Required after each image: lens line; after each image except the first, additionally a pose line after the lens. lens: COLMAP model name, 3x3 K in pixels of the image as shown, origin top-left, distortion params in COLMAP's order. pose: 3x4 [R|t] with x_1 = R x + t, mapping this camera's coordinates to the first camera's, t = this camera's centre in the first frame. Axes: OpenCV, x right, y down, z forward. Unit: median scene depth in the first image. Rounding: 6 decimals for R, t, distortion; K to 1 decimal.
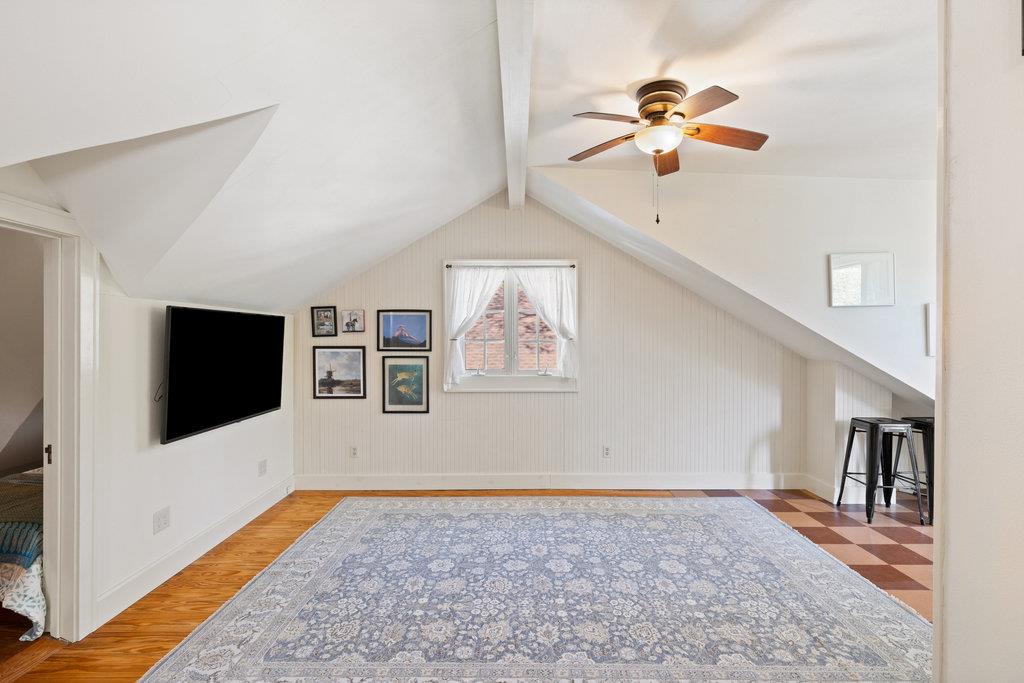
lens RADIAL K [[481.3, 0, 501.5], [0, 481.3, 338.5], [0, 0, 1]] dist [0.000874, 0.000010]
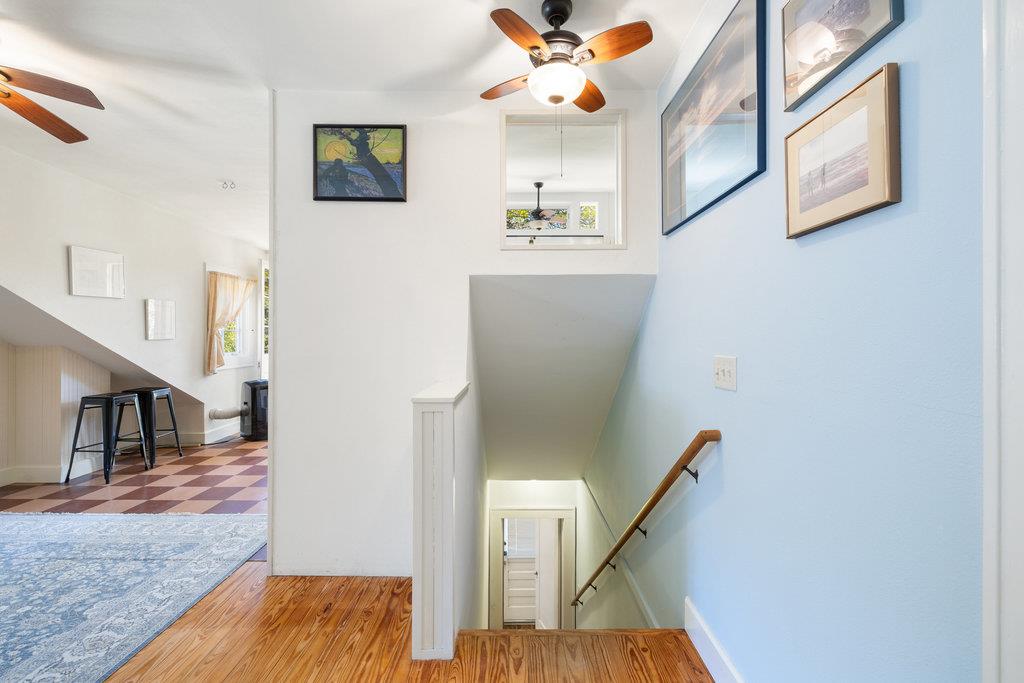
lens RADIAL K [[438.3, 0, 516.5], [0, 438.3, 324.8], [0, 0, 1]] dist [0.015036, 0.000242]
pose [[-0.006271, 0.016632, 0.999842, -0.425703], [-0.008111, 0.999828, -0.016682, 0.012197], [-0.999947, -0.008214, -0.006135, 0.025652]]
